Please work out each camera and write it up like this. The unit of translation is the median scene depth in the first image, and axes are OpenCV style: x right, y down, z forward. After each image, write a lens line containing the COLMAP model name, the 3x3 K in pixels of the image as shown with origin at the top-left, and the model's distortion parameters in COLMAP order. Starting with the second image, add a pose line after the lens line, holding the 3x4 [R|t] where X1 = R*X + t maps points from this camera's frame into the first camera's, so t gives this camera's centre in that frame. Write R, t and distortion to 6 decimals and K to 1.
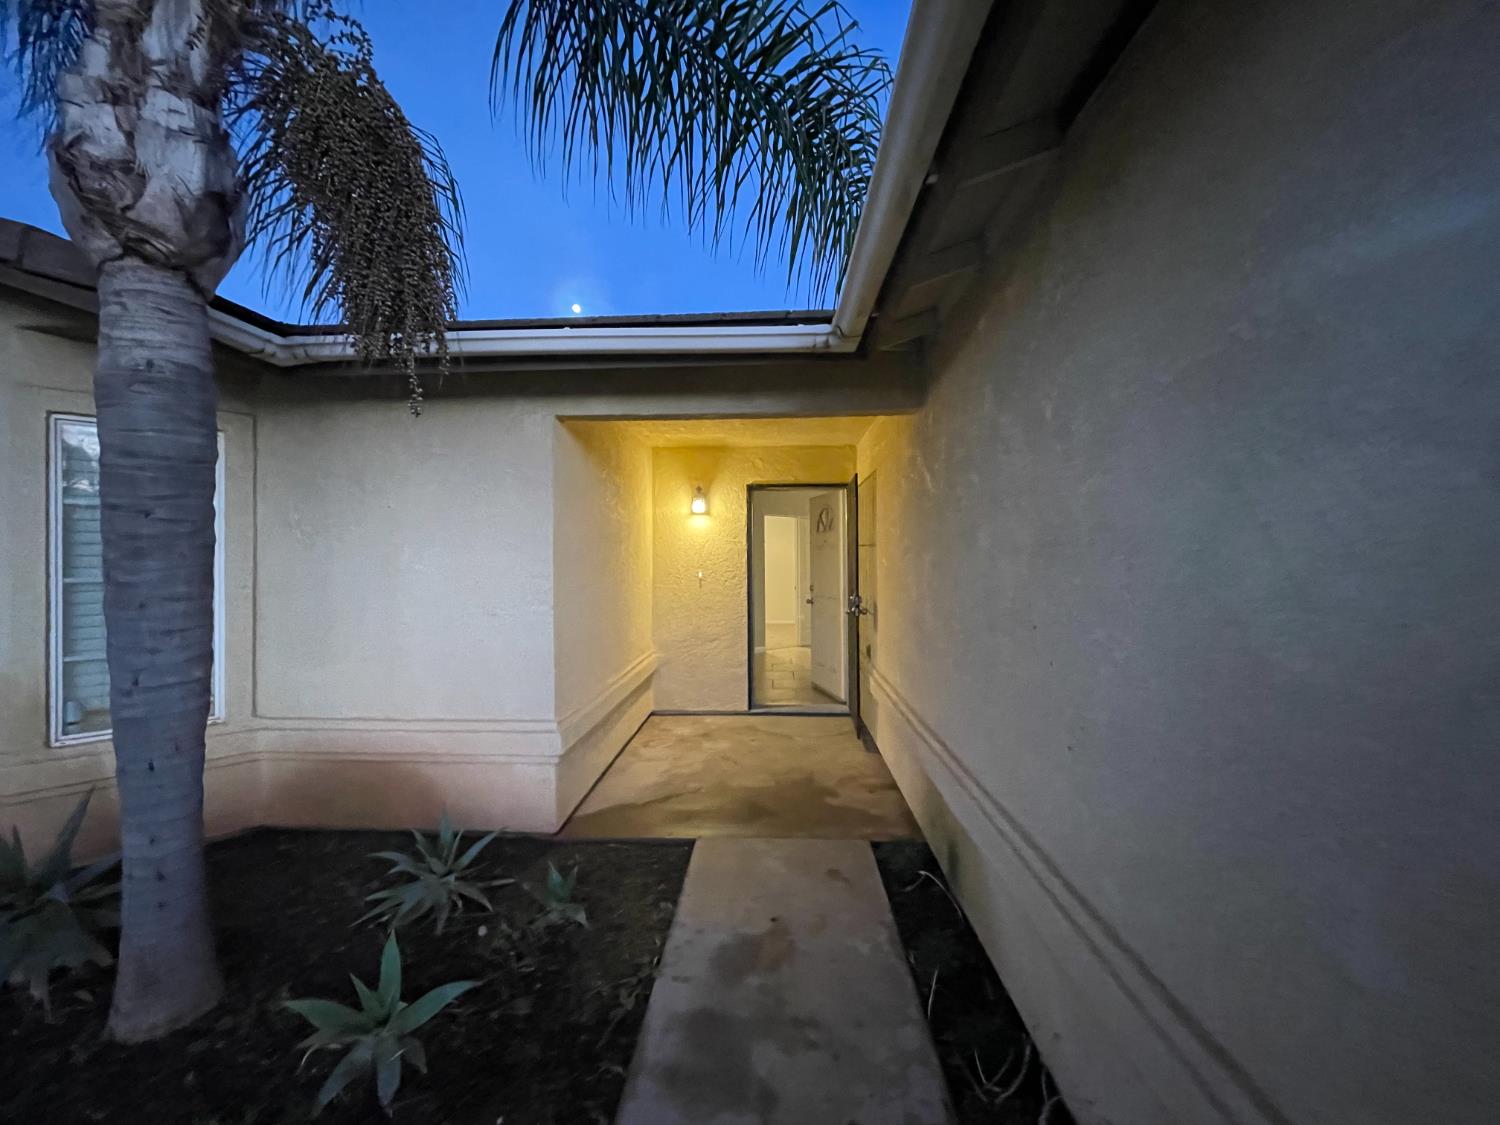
lens RADIAL K [[608.6, 0, 753.3], [0, 608.6, 558.1], [0, 0, 1]] dist [-0.005469, 0.002333]
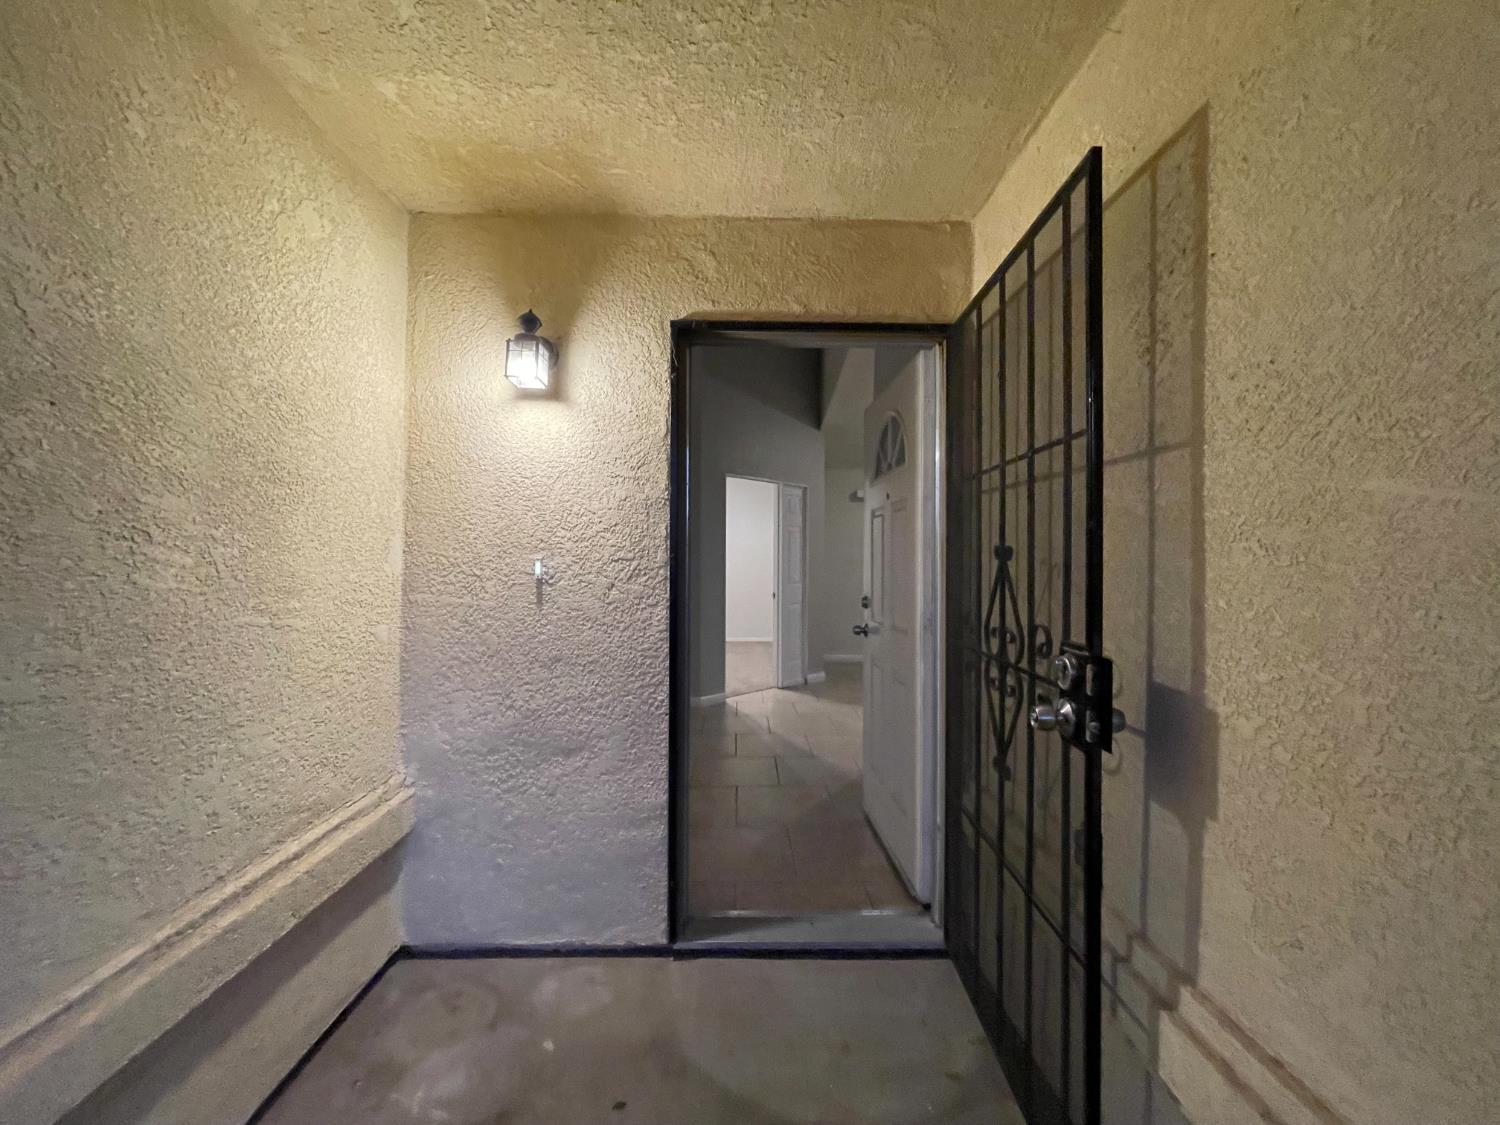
lens RADIAL K [[608.6, 0, 755.2], [0, 608.6, 560.7], [0, 0, 1]] dist [-0.005469, 0.002333]
pose [[0.998017, 0.011712, 0.061849, 0.018286], [-0.012114, 0.999908, 0.006122, 0.019222], [-0.061772, -0.006859, 0.998067, 0.635460]]
